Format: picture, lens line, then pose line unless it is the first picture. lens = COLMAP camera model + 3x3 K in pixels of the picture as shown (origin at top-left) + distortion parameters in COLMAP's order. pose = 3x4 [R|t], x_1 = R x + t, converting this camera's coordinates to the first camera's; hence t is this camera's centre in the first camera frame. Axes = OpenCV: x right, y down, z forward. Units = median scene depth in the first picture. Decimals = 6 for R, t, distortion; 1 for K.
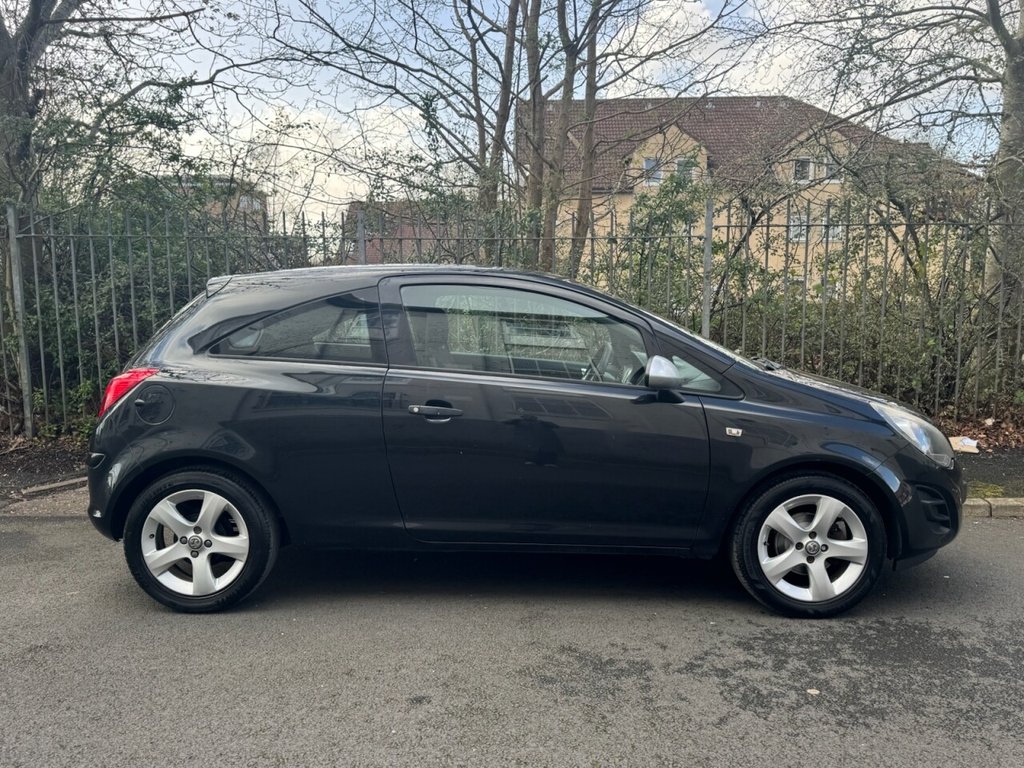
lens RADIAL K [[848.1, 0, 512.4], [0, 848.1, 379.4], [0, 0, 1]] dist [0.026530, -0.035355]
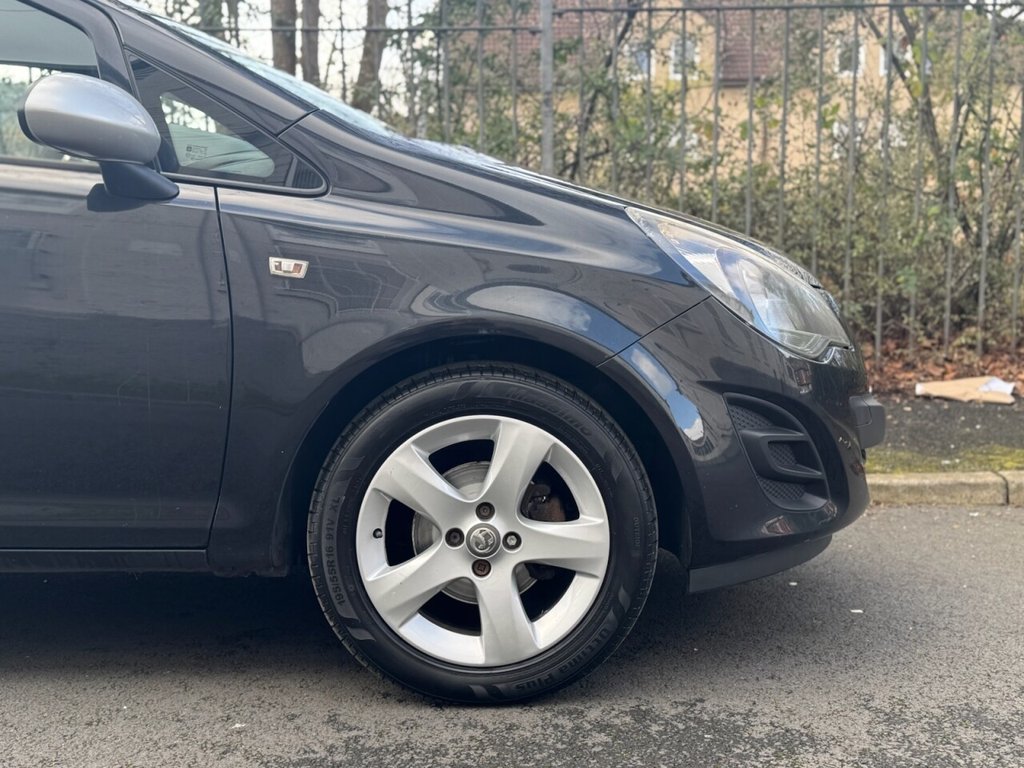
lens RADIAL K [[1173.1, 0, 515.6], [0, 1173.1, 378.2], [0, 0, 1]] dist [0.118773, 0.000000]
pose [[0.999100, -0.008962, 0.041465, 0.344932], [0.008517, 0.999904, 0.010886, 0.109879], [-0.041559, -0.010523, 0.999081, 0.408840]]
